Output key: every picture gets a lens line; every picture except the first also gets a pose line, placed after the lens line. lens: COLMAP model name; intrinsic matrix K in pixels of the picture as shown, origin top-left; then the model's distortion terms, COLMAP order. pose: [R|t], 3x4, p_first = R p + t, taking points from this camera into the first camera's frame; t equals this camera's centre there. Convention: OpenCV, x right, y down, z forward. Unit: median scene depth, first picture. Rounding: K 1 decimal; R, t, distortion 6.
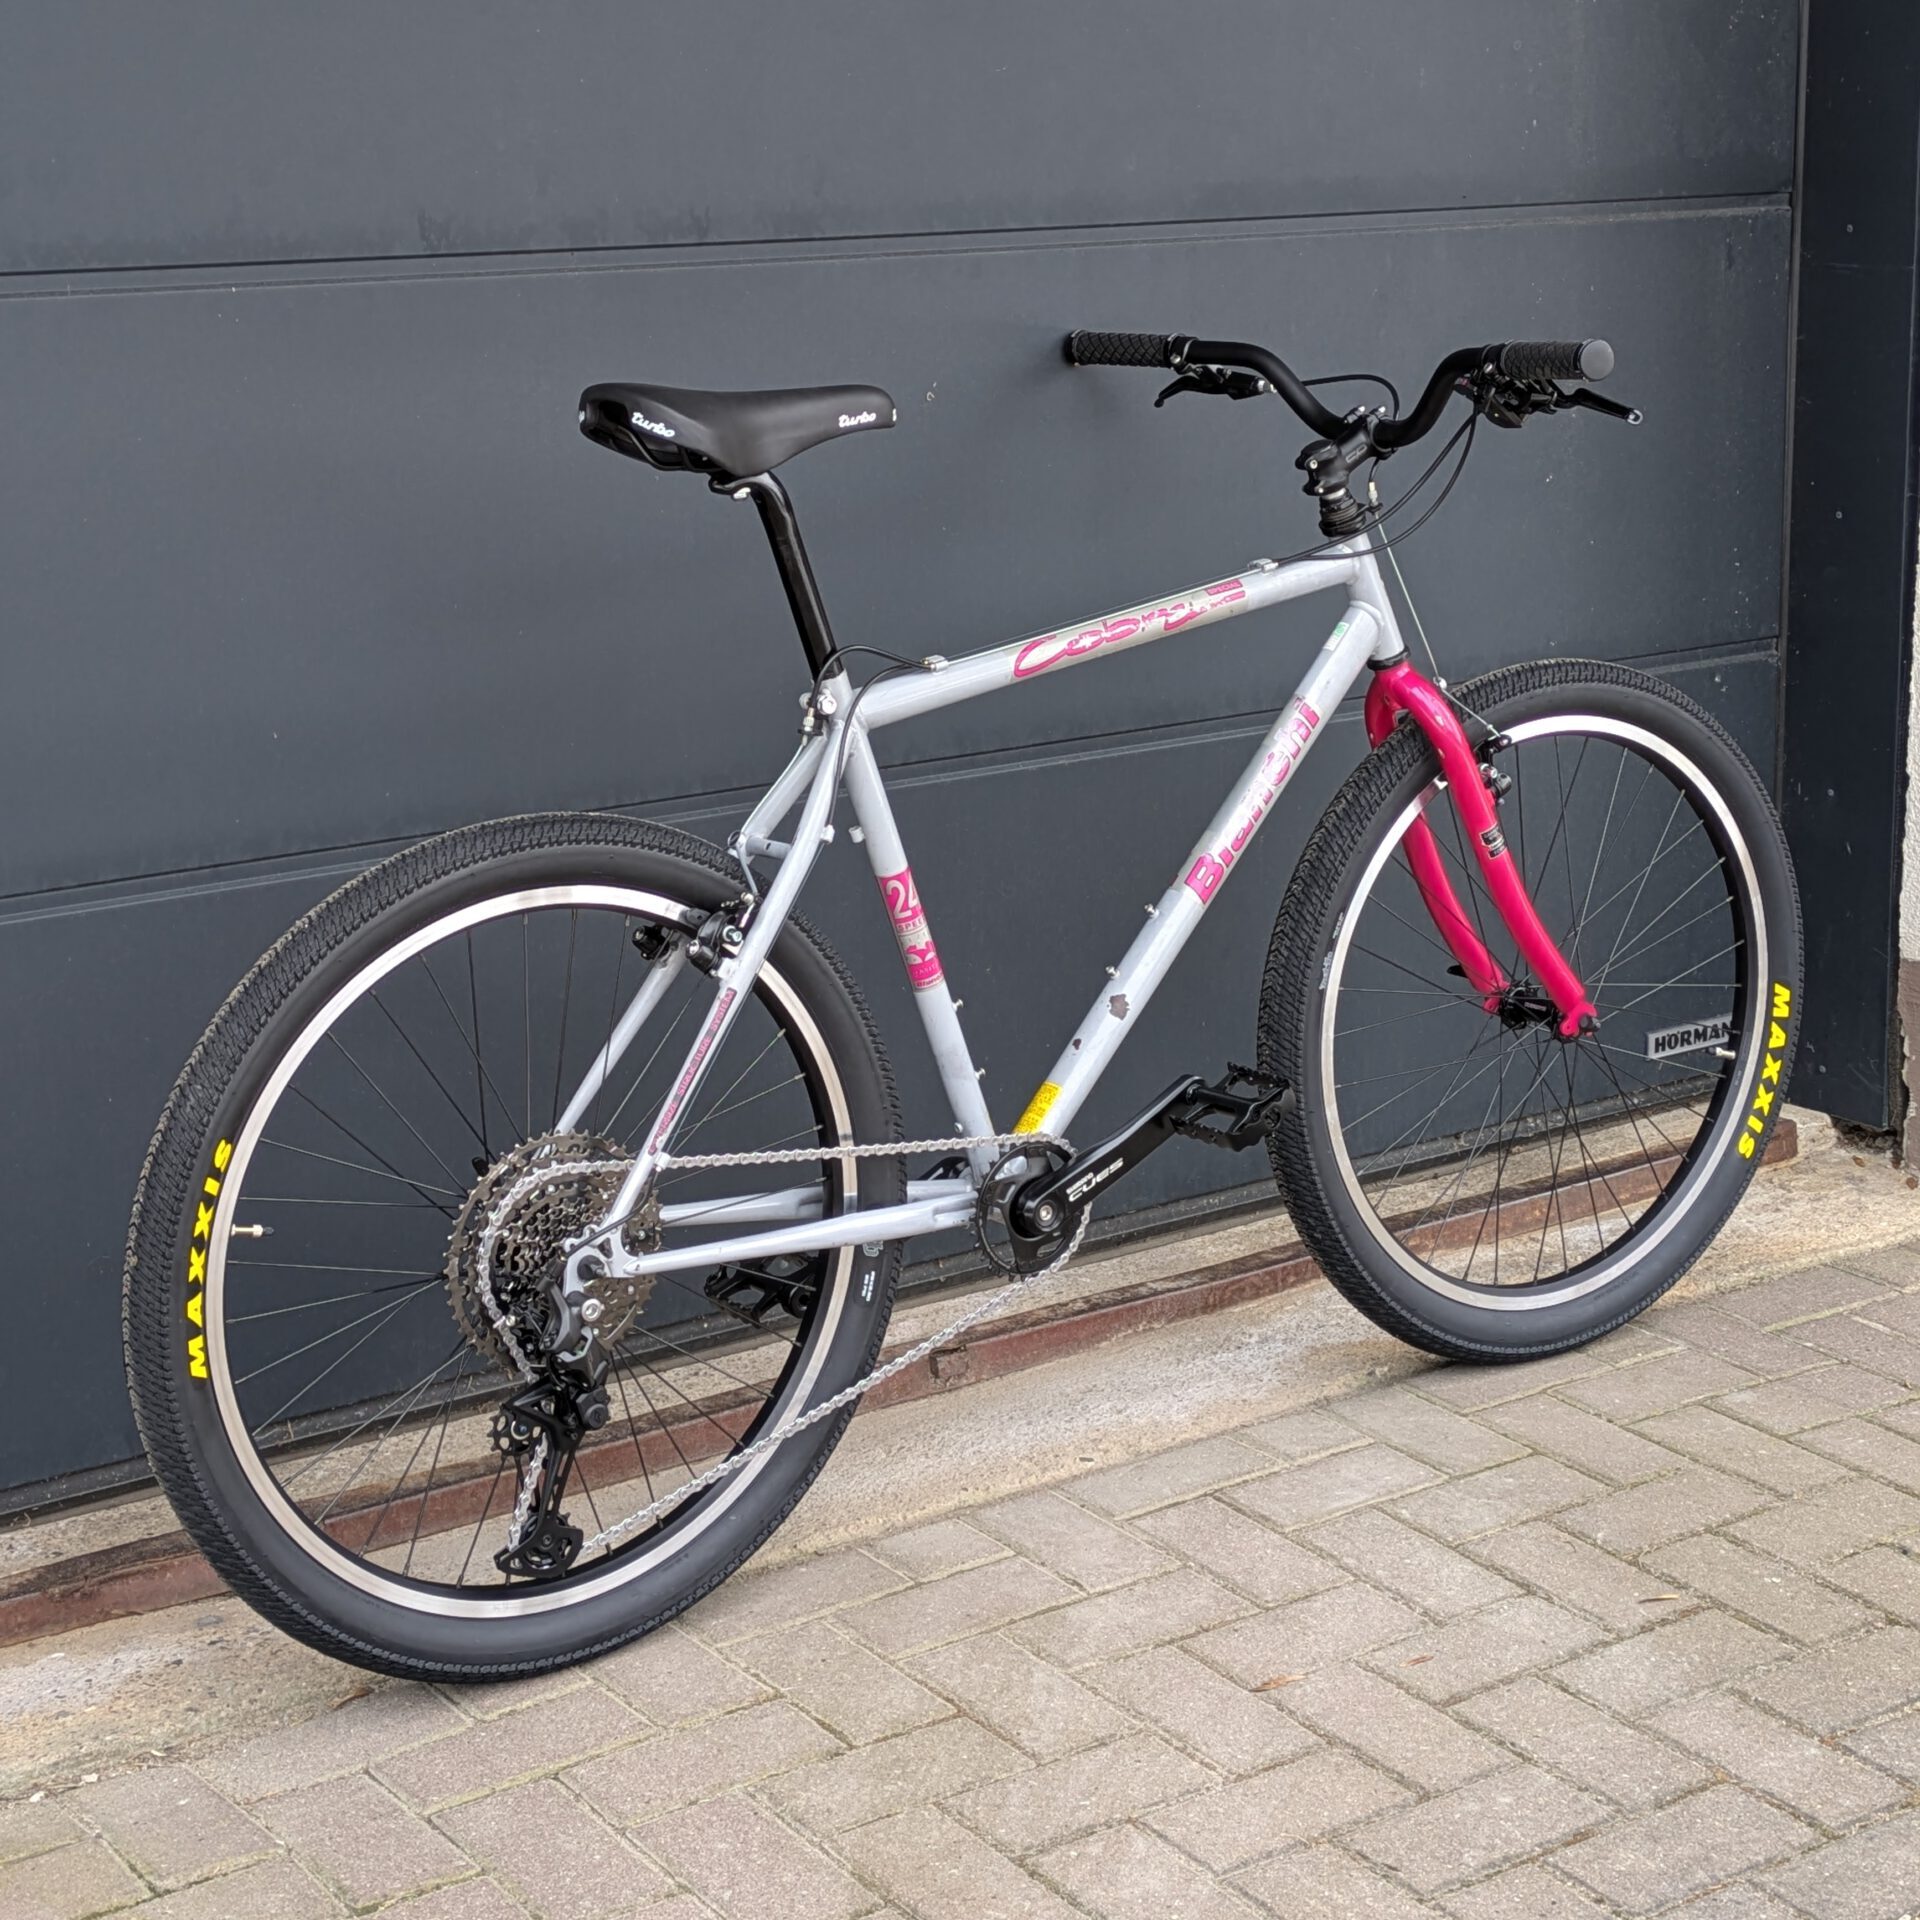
lens RADIAL K [[3456.8, 0, 963.3], [0, 3456.8, 736.4], [0, 0, 1]] dist [0.049833, 0.004882]
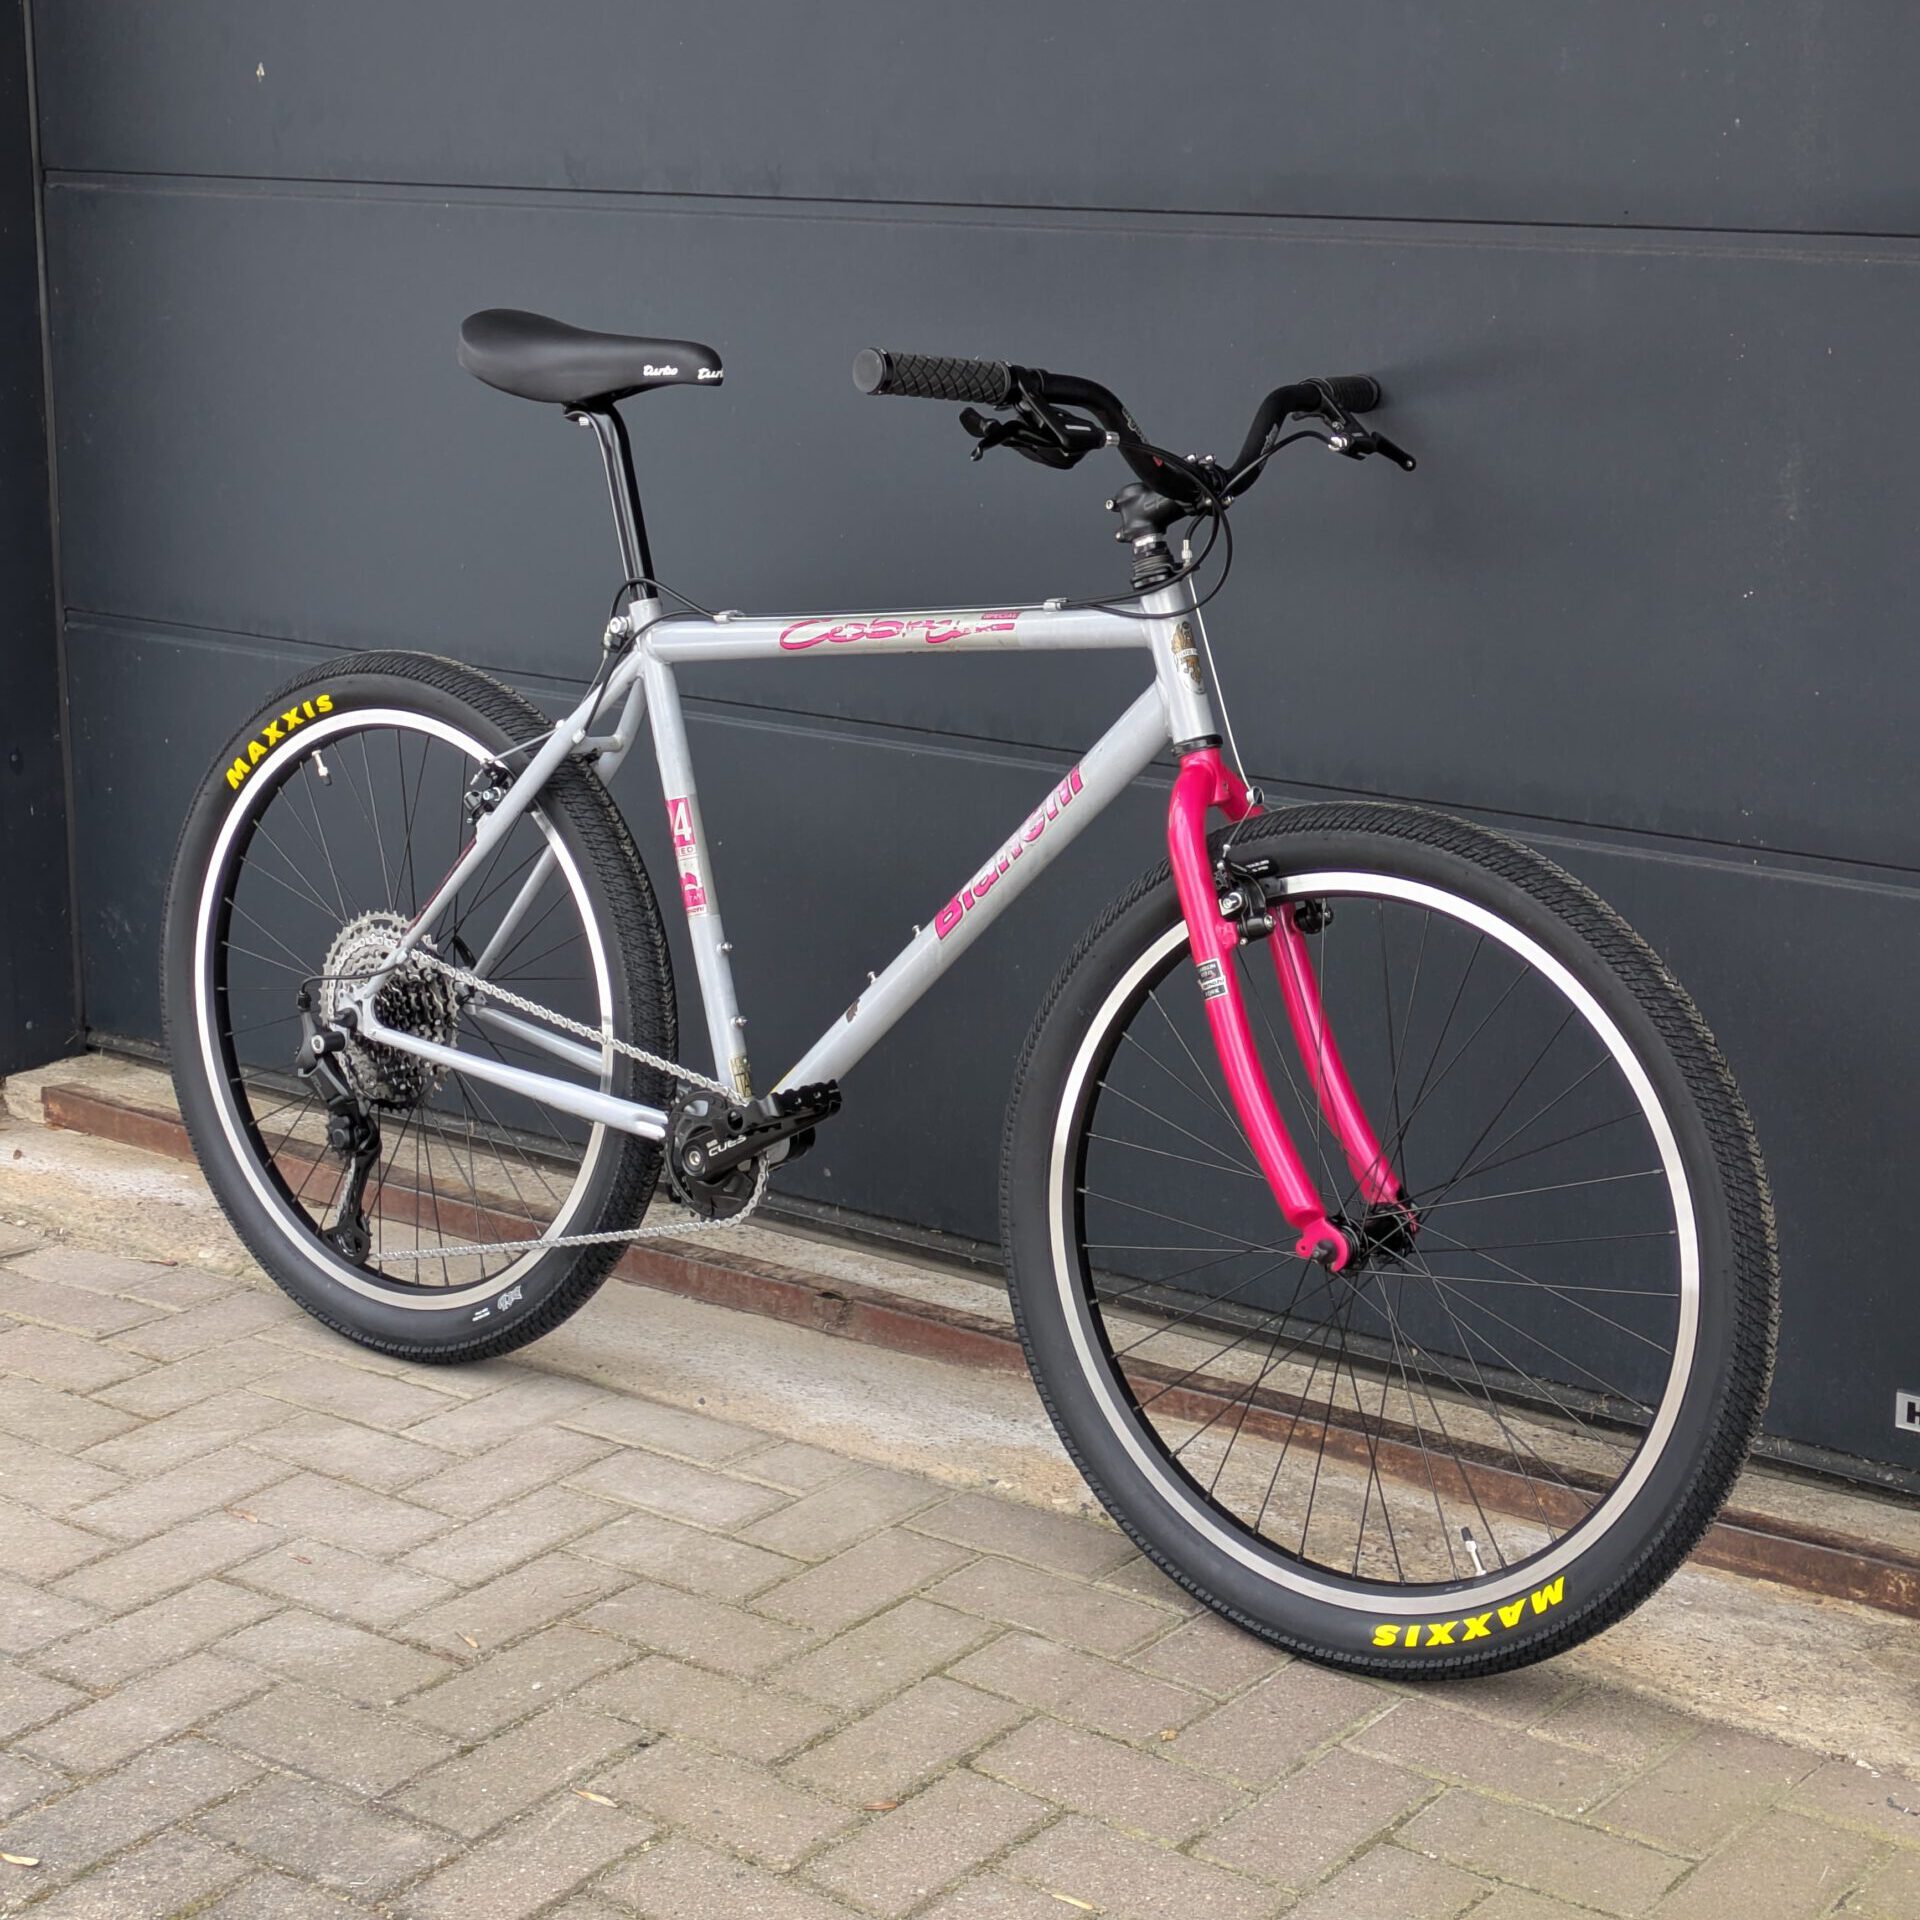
lens RADIAL K [[3817.4, 0, 953.9], [0, 3817.4, 838.1], [0, 0, 1]] dist [0.079544, -0.156499]
pose [[0.302847, 0.217455, -0.927899, 1.164598], [-0.178827, 0.969294, 0.168790, -0.171445], [0.936111, 0.114816, 0.332434, 0.728873]]
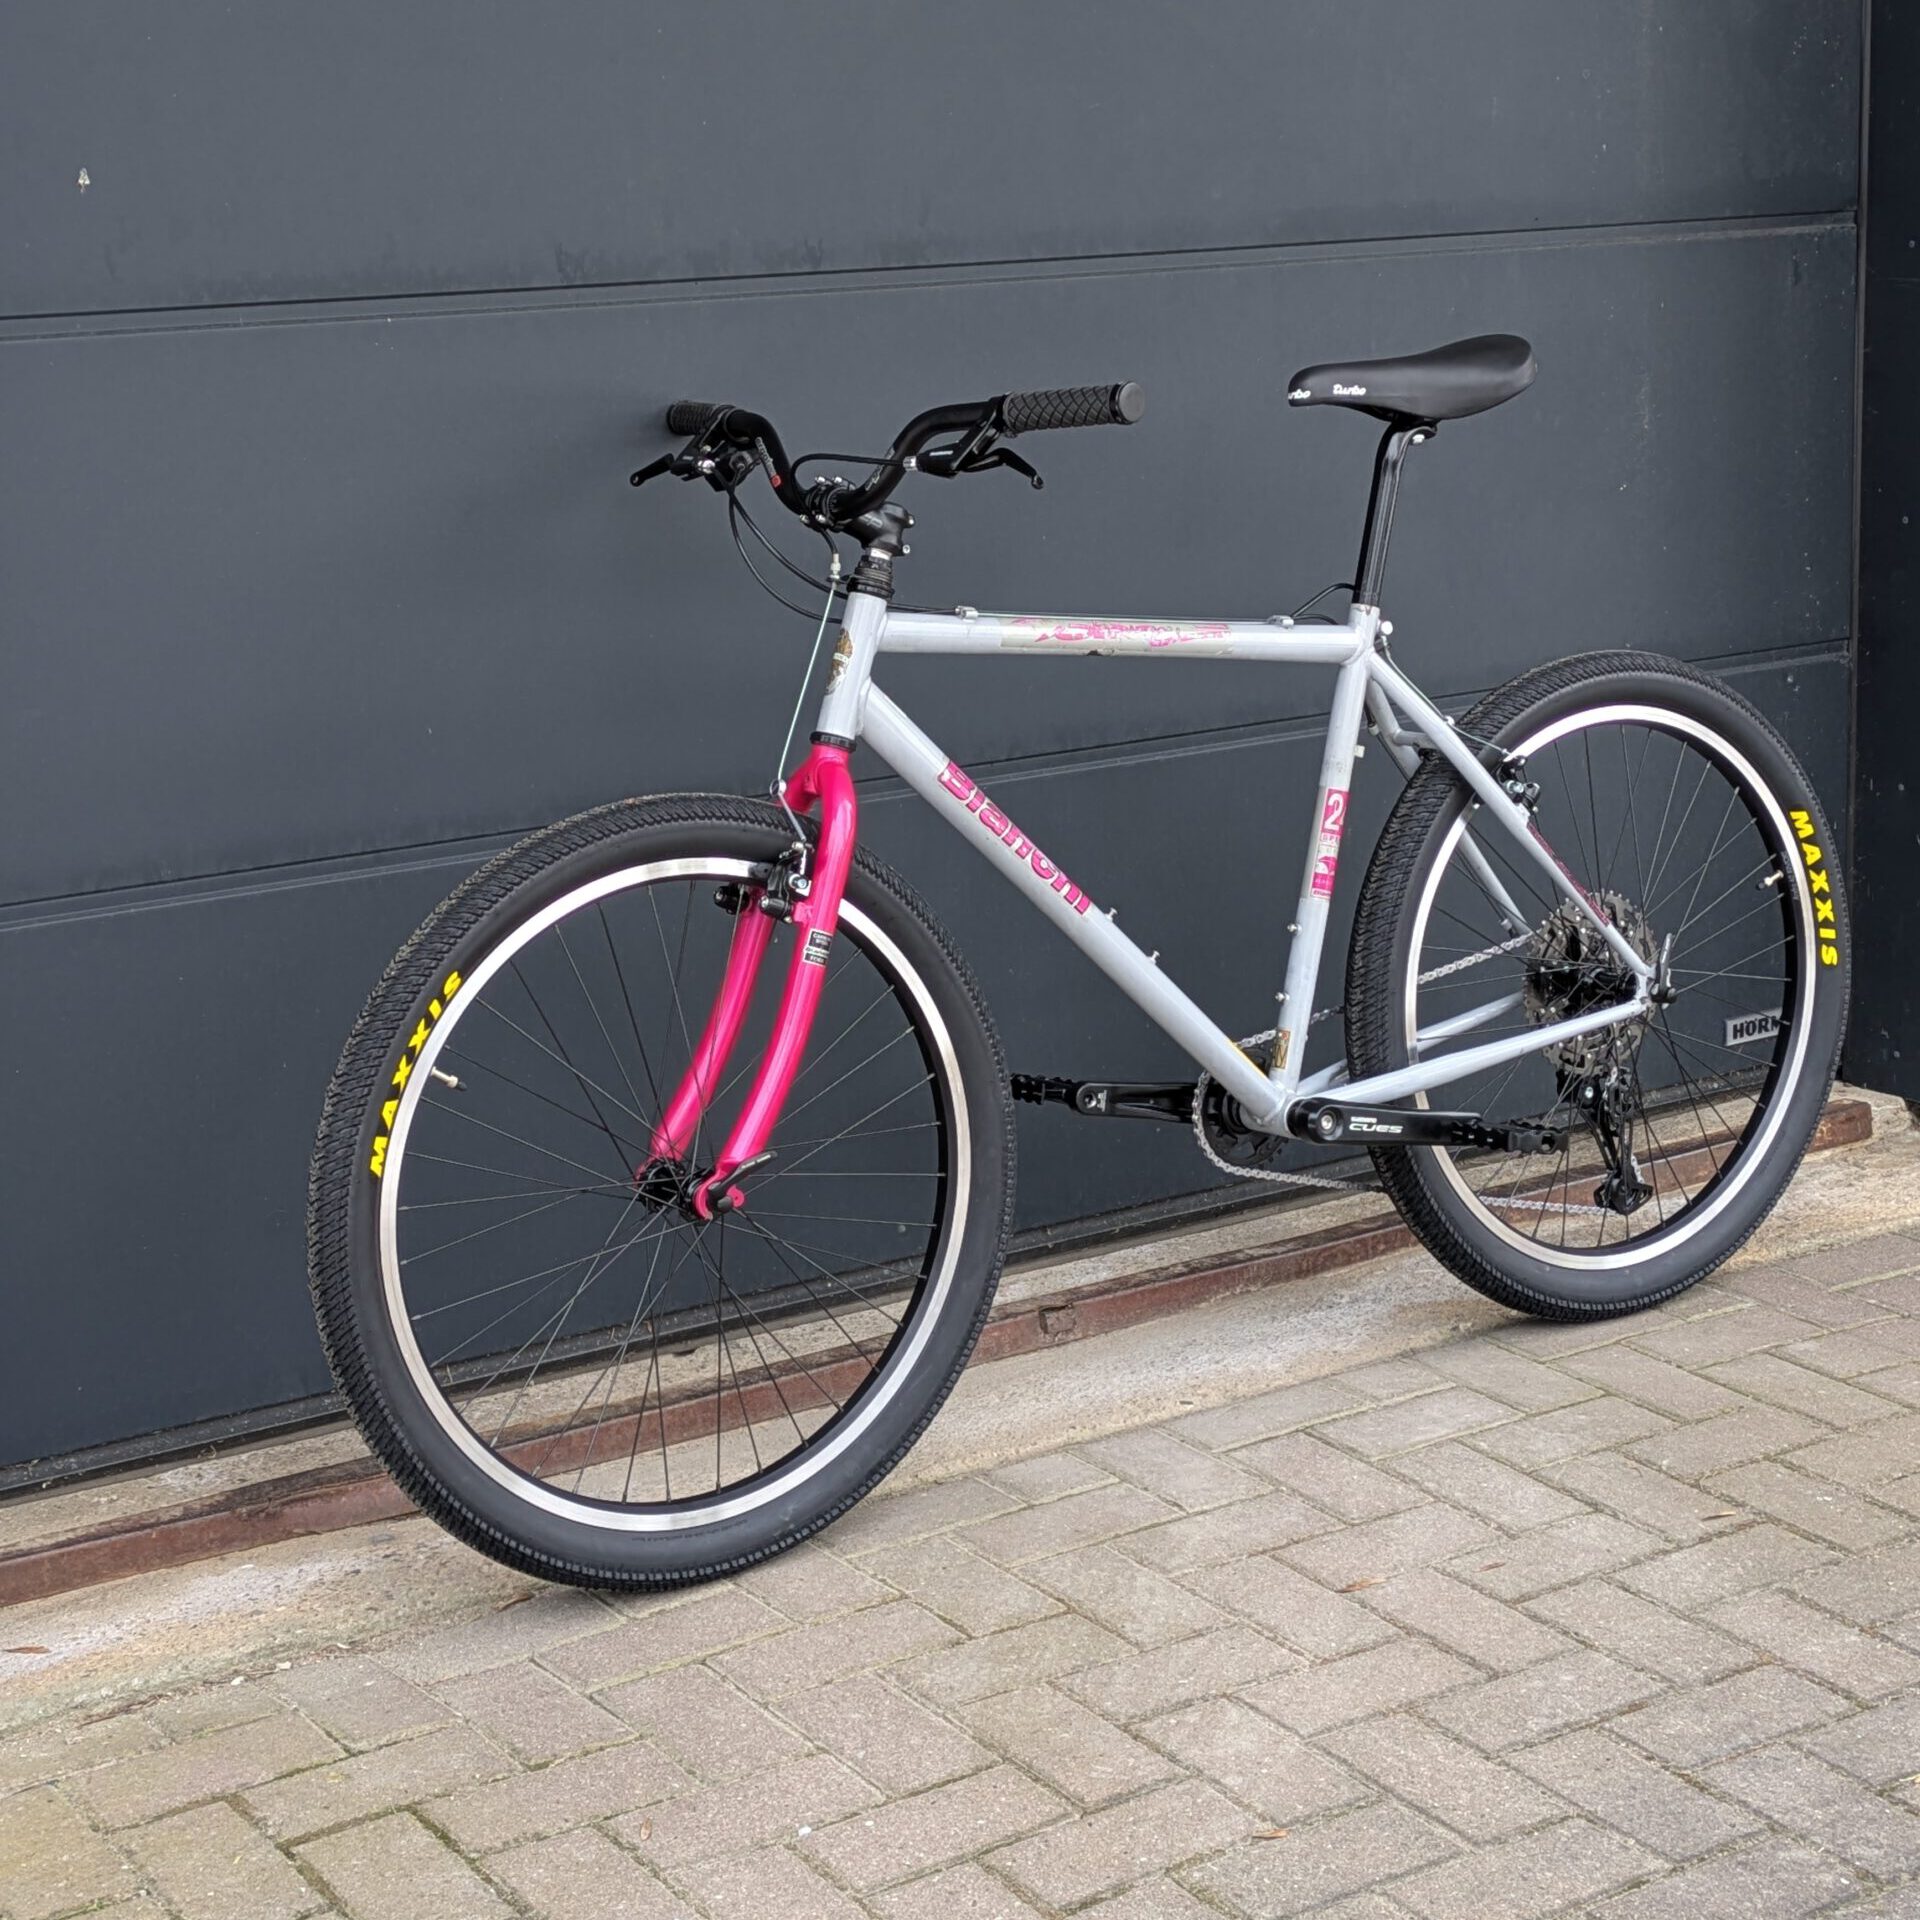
lens RADIAL K [[3610.8, 0, 960.7], [0, 3610.8, 810.7], [0, 0, 1]] dist [0.061797, -0.078742]
pose [[0.999480, -0.010178, -0.030600, 0.002073], [0.010261, 0.999944, 0.002576, 0.023819], [0.030572, -0.002889, 0.999528, -0.129612]]
